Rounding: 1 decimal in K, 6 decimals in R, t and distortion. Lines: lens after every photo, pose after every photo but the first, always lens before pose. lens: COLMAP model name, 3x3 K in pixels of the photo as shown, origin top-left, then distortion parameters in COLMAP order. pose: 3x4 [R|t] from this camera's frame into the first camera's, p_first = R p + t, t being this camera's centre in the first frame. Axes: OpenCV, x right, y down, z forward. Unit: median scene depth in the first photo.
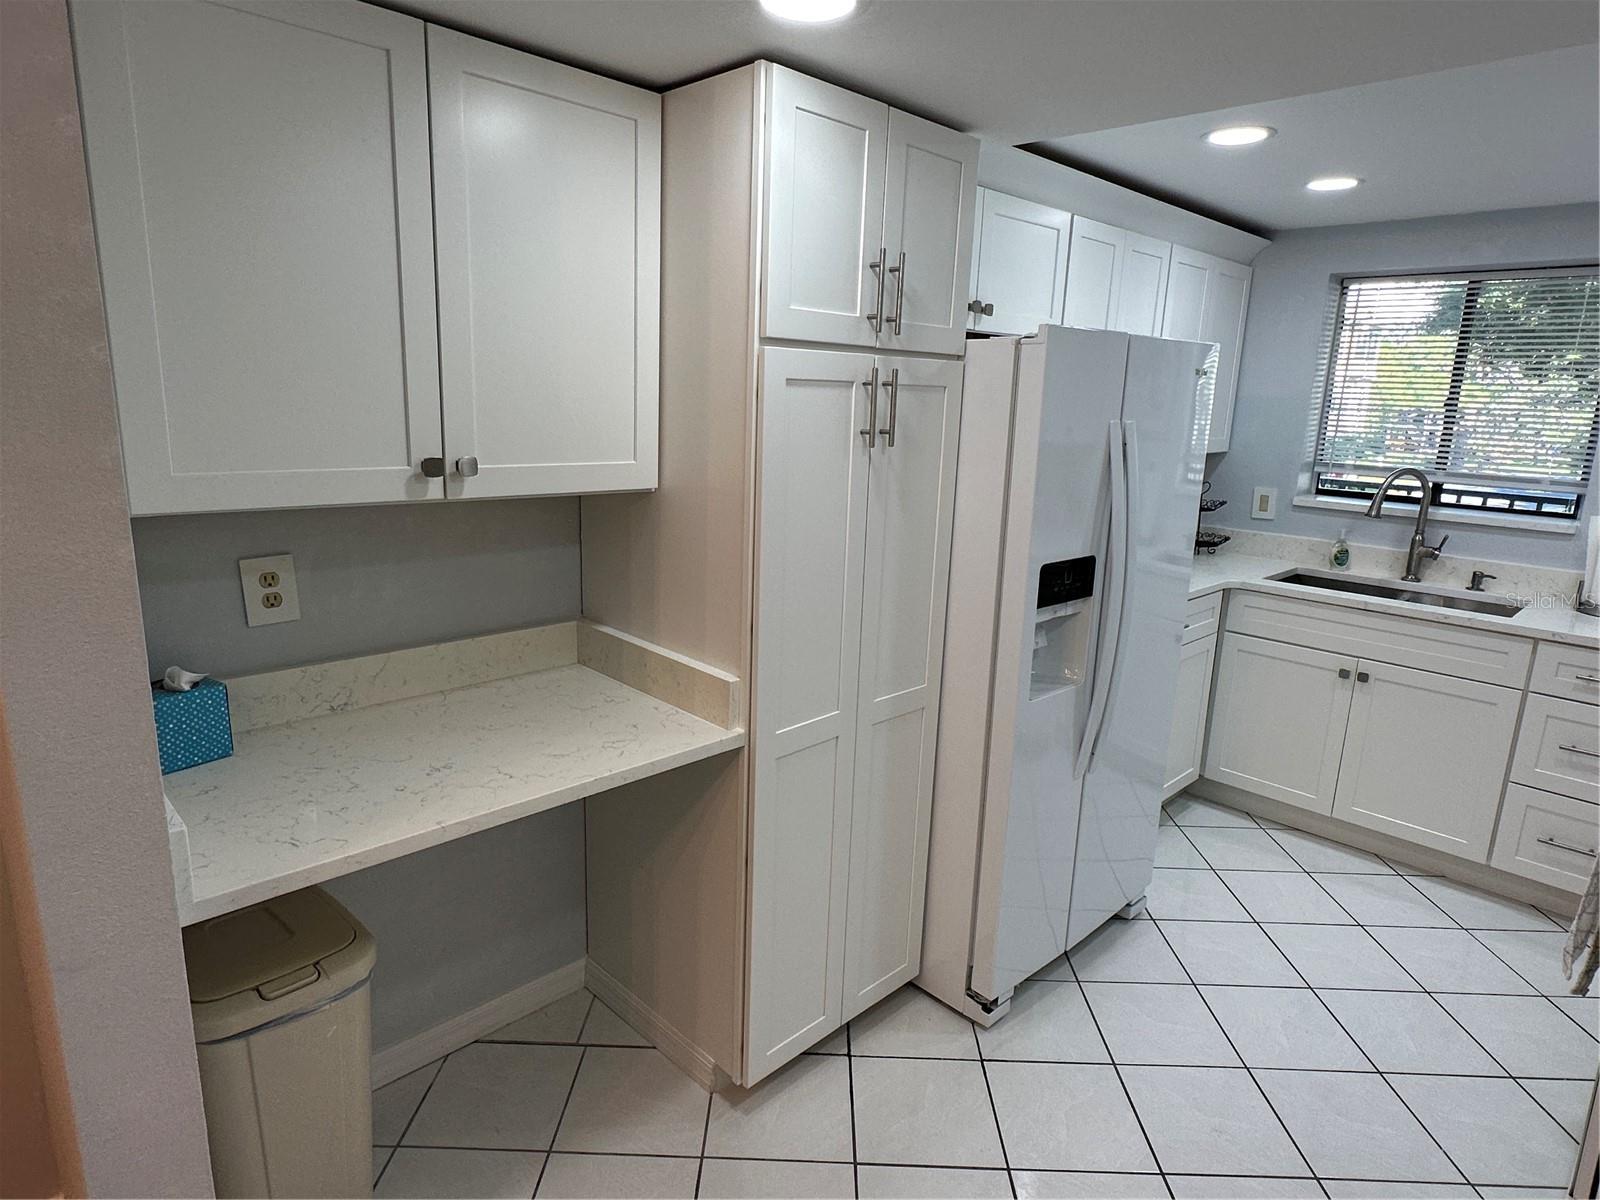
lens RADIAL K [[916.0, 0, 805.7], [0, 916.0, 596.2], [0, 0, 1]] dist [-0.000406, 0.000349]
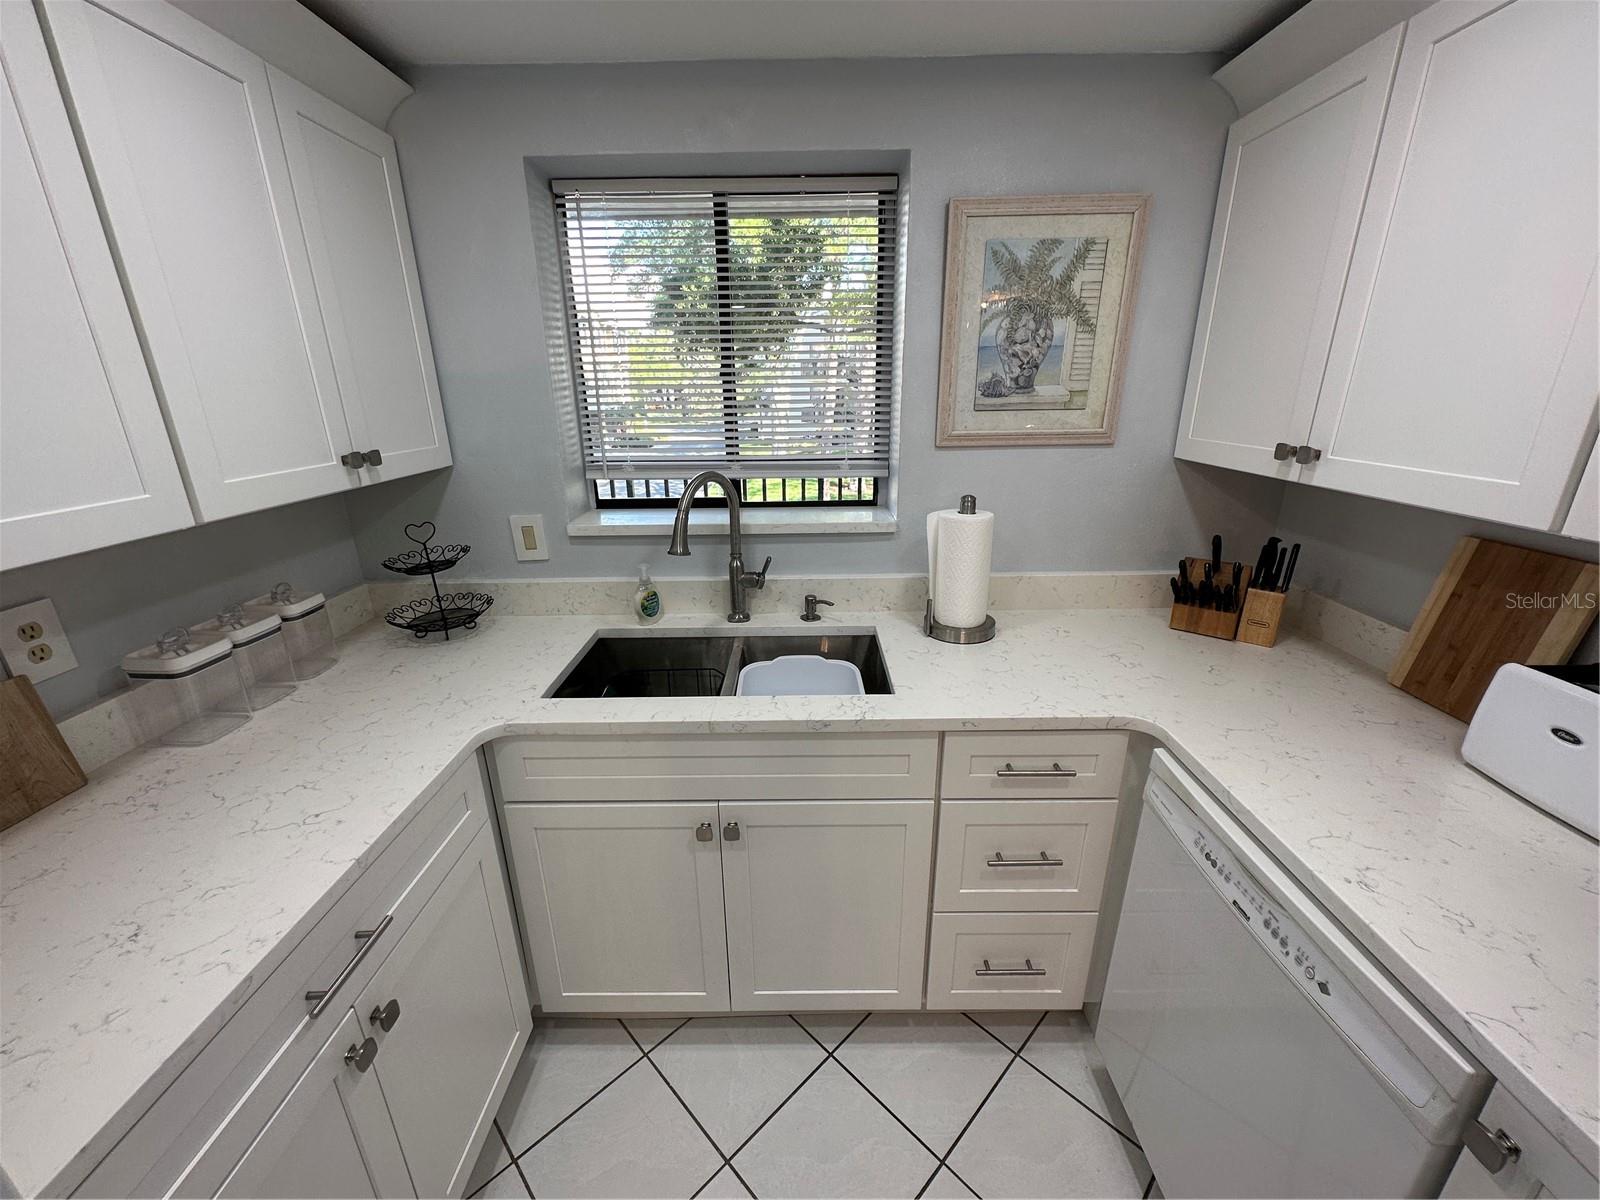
lens RADIAL K [[637.1, 0, 799.5], [0, 637.1, 600.8], [0, 0, 1]] dist [-0.001878, 0.000039]
pose [[0.704050, -0.268684, 0.657360, 0.367543], [0.191257, 0.963201, 0.188850, -0.122126], [-0.683911, -0.007235, 0.729530, 0.602405]]
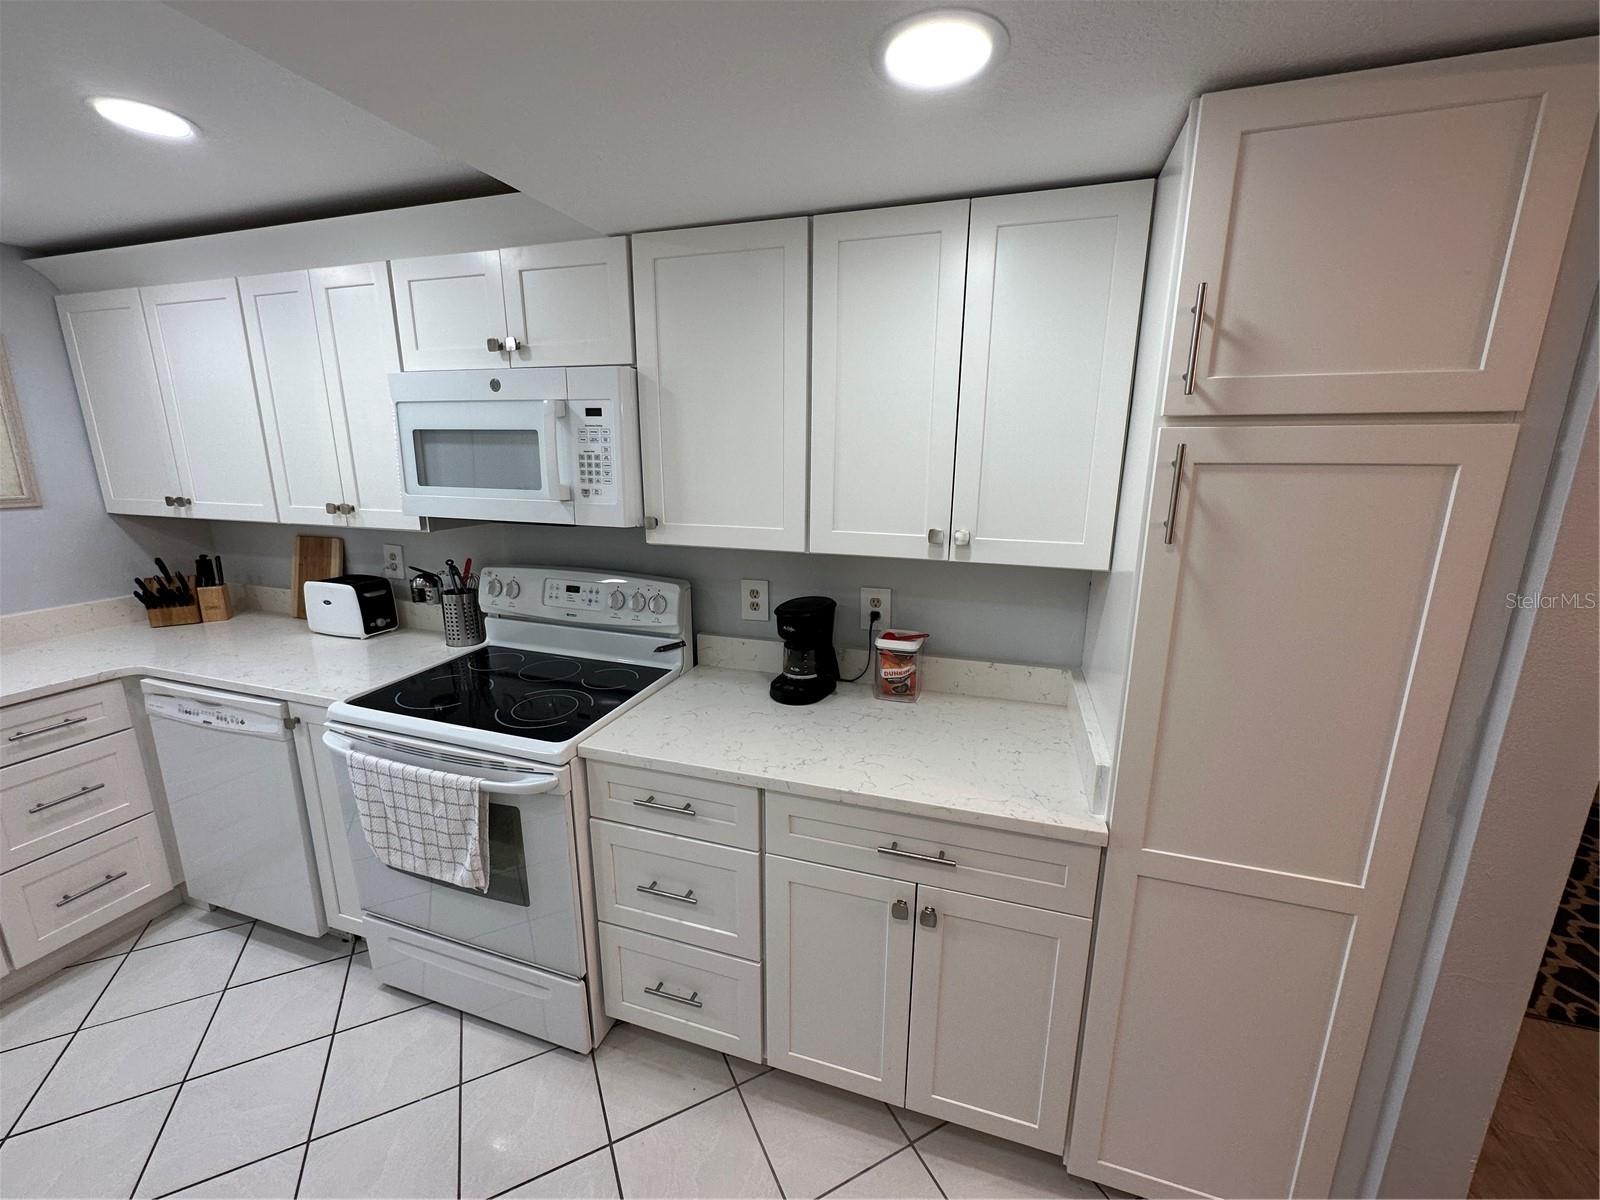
lens RADIAL K [[637.1, 0, 799.5], [0, 637.1, 600.8], [0, 0, 1]] dist [-0.001878, 0.000039]
pose [[-0.464471, -0.237000, 0.853286, -0.039780], [0.168334, 0.922331, 0.347807, -0.105240], [-0.869443, 0.305183, -0.388501, 0.405789]]
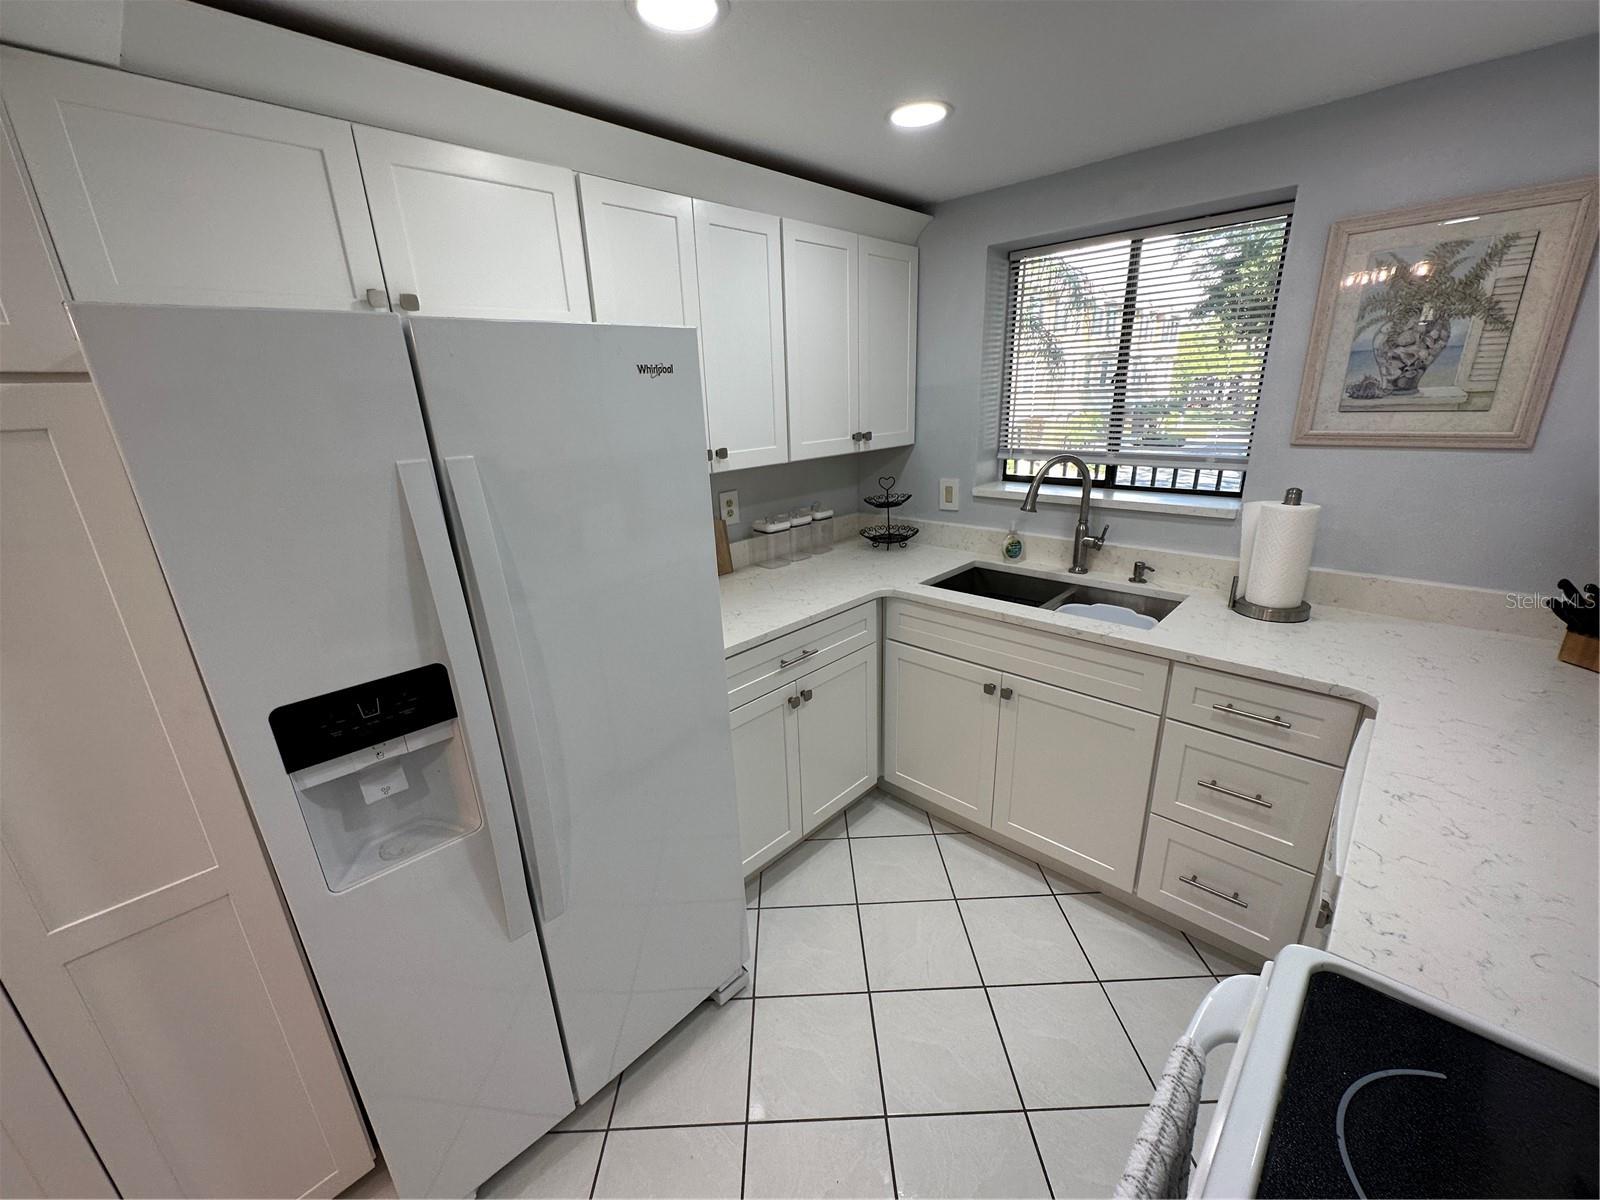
lens RADIAL K [[637.1, 0, 799.5], [0, 637.1, 600.8], [0, 0, 1]] dist [-0.001878, 0.000039]
pose [[0.997169, -0.074955, 0.006026, 0.370734], [0.074056, 0.992786, 0.094301, -0.072995], [-0.013051, -0.093588, 0.995526, 0.343305]]
